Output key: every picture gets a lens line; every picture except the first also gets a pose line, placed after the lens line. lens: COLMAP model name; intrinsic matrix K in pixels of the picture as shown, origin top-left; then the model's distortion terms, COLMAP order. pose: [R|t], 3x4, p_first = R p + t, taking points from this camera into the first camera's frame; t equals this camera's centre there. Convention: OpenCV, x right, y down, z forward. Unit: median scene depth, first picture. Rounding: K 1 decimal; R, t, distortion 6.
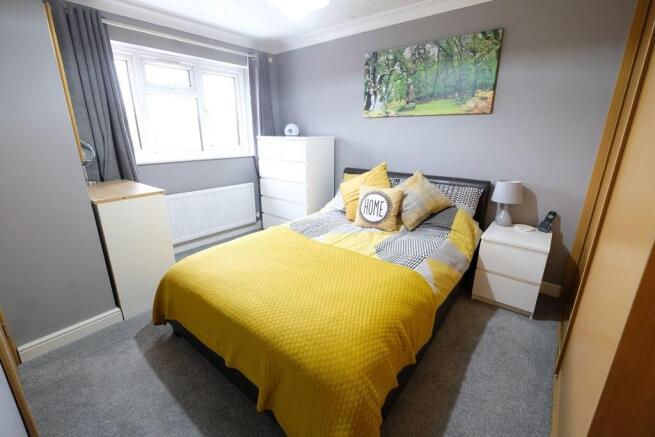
lens RADIAL K [[285.3, 0, 326.6], [0, 285.3, 219.6], [0, 0, 1]] dist [-0.000493, 0.000005]
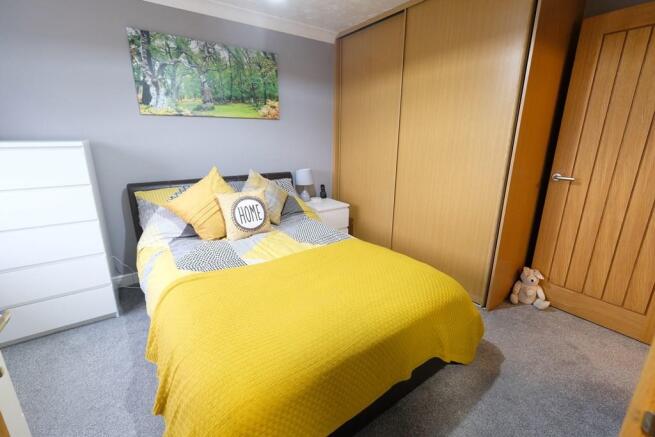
lens RADIAL K [[285.3, 0, 326.8], [0, 285.3, 218.9], [0, 0, 1]] dist [-0.000493, 0.000005]
pose [[0.270569, -0.273934, 0.922904, -0.597094], [0.277935, 0.940068, 0.197546, -0.131606], [-0.921707, 0.203058, 0.330489, 0.424479]]
